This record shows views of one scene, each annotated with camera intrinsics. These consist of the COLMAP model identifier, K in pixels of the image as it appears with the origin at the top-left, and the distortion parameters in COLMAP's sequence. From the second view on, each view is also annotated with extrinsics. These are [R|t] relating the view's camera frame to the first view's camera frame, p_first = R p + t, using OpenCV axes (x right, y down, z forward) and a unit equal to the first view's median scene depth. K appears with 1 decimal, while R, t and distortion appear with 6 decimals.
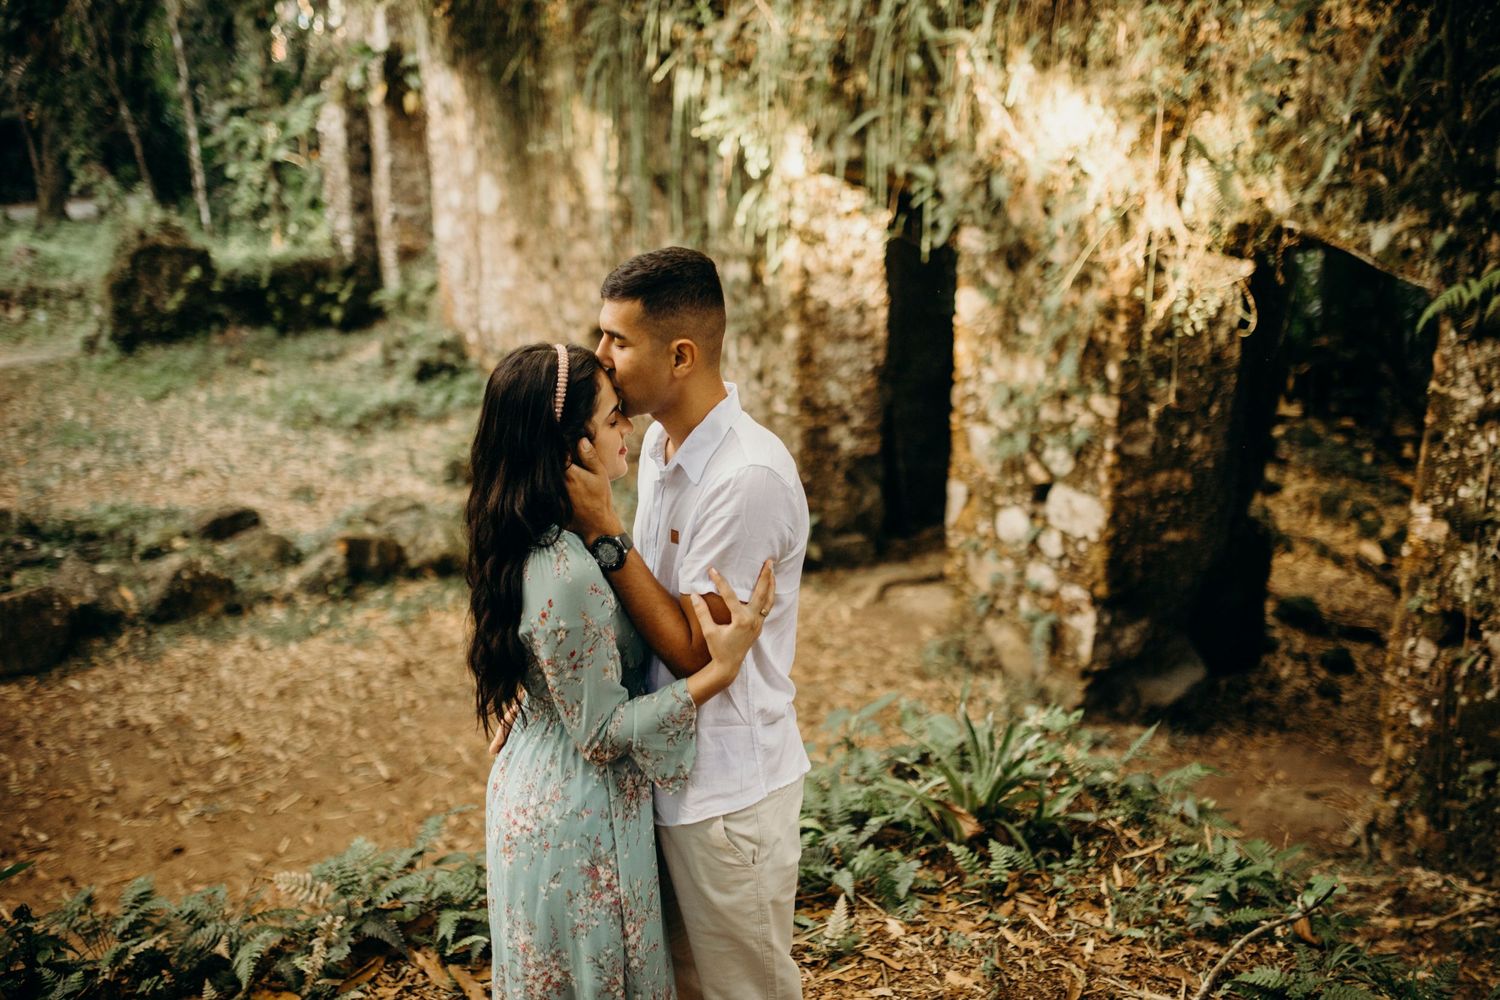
lens RADIAL K [[1424.2, 0, 751.2], [0, 1424.2, 493.7], [0, 0, 1]] dist [-0.066306, 0.095061]
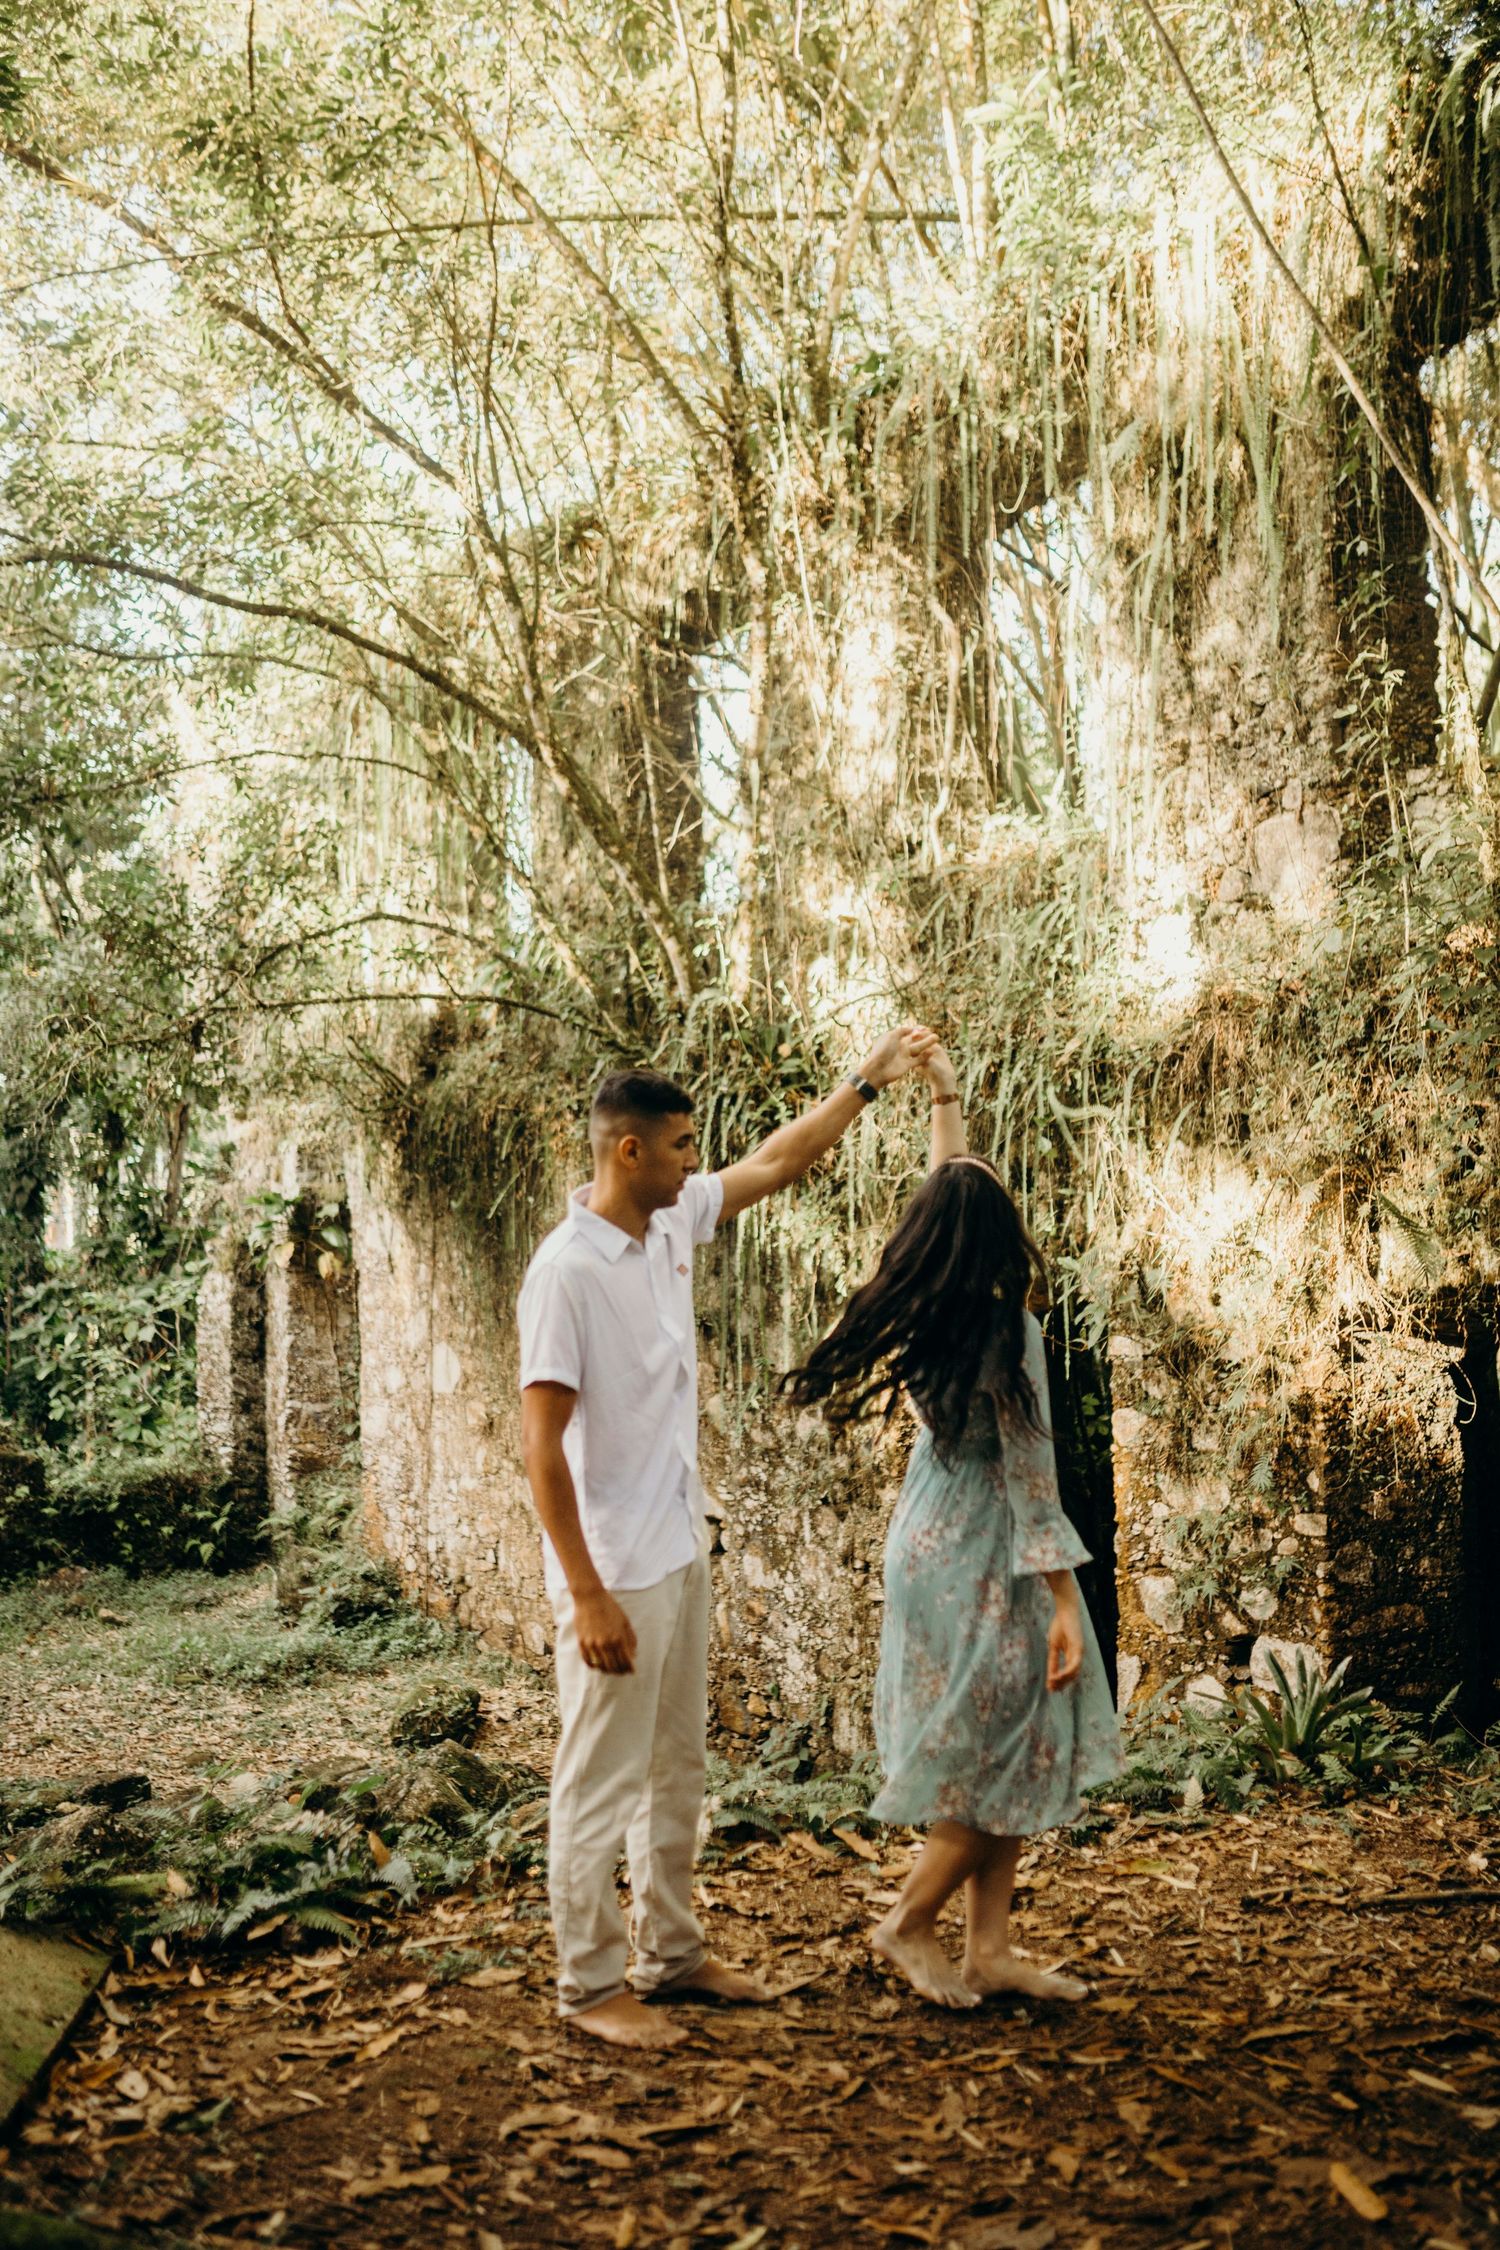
lens RADIAL K [[2136.3, 0, 746.6], [0, 2136.3, 1117.6], [0, 0, 1]] dist [-0.066306, 0.095061]
pose [[0.999104, -0.018536, 0.038036, -0.119516], [0.030986, 0.932677, -0.359380, 0.147724], [-0.028814, 0.360236, 0.932416, -0.227337]]
